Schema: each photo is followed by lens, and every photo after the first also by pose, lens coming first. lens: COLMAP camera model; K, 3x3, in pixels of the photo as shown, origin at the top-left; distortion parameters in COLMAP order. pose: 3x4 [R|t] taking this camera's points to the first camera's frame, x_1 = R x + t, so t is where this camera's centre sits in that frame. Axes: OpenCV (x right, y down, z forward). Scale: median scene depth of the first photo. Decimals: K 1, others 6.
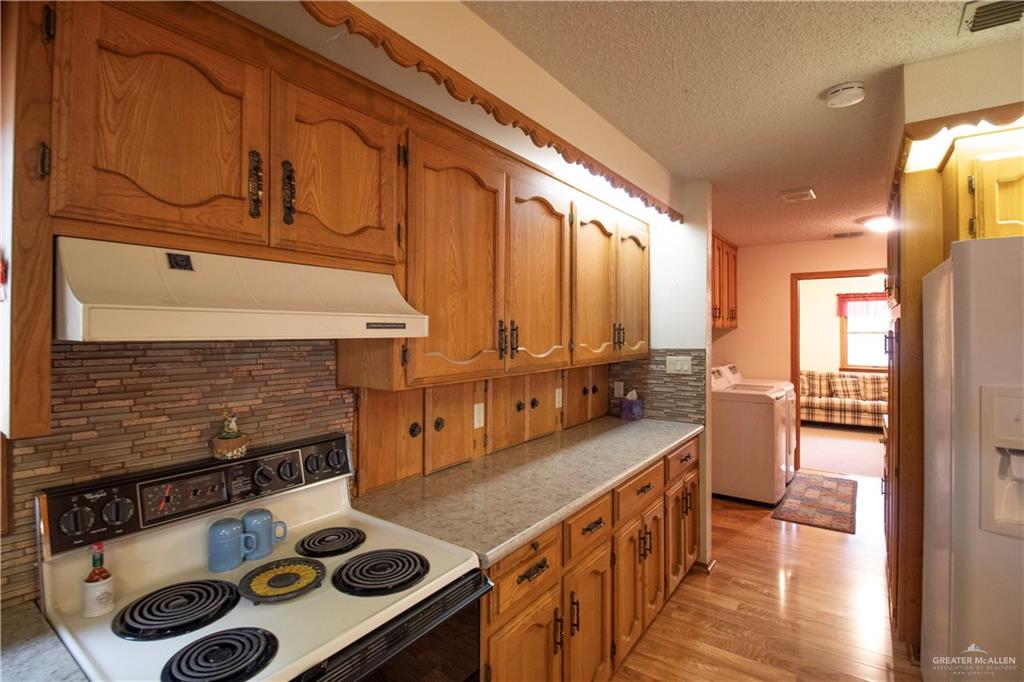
lens RADIAL K [[484.6, 0, 516.6], [0, 484.6, 333.7], [0, 0, 1]] dist [-0.016390, -0.003287]
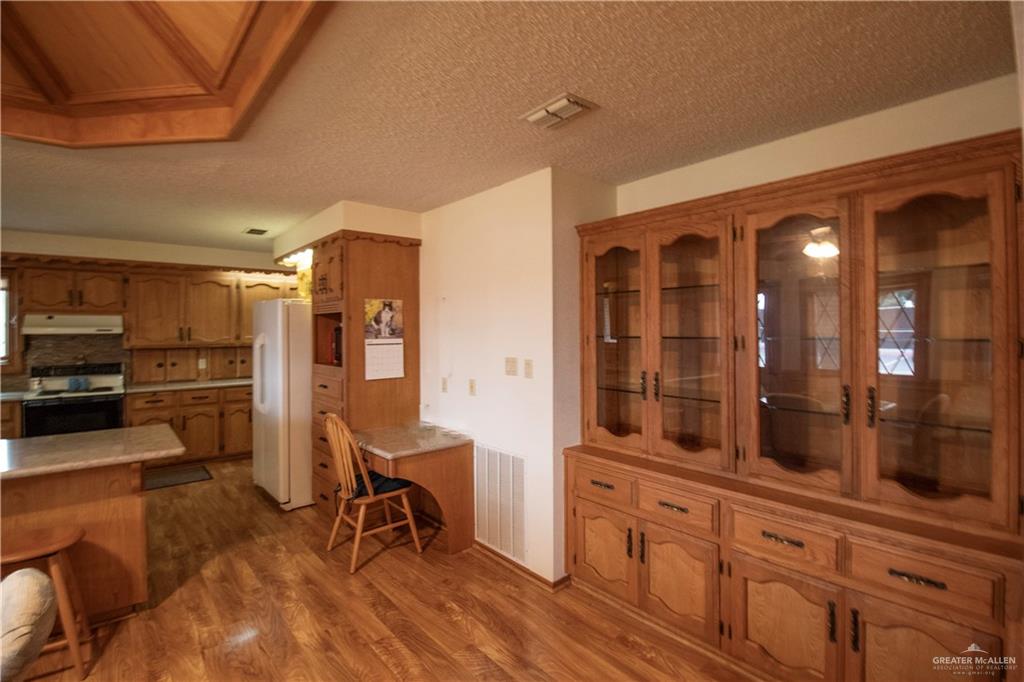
lens RADIAL K [[484.6, 0, 527.2], [0, 484.6, 329.0], [0, 0, 1]] dist [-0.016390, -0.003287]
pose [[0.975475, -0.006328, -0.220020, 2.573297], [0.004738, 0.999959, -0.007755, 0.013368], [0.220060, 0.006523, 0.975465, -1.326632]]
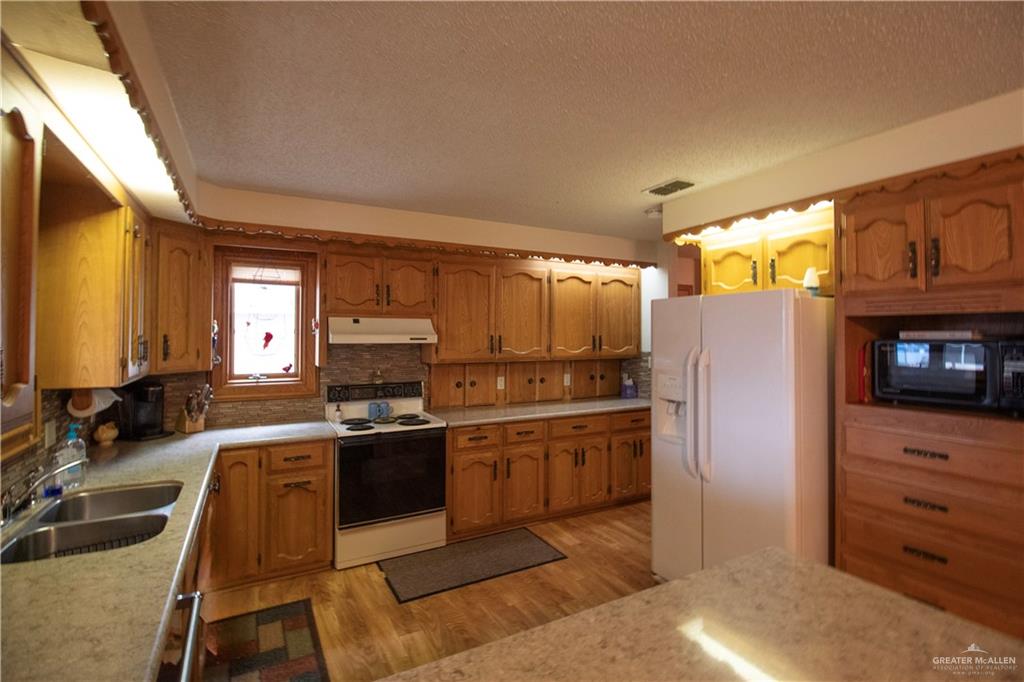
lens RADIAL K [[484.6, 0, 522.9], [0, 484.6, 340.6], [0, 0, 1]] dist [-0.016390, -0.003287]
pose [[0.905211, 0.007747, -0.424892, 0.985517], [-0.005268, 0.999962, 0.007010, -0.019581], [0.424930, -0.004108, 0.905217, -0.870357]]
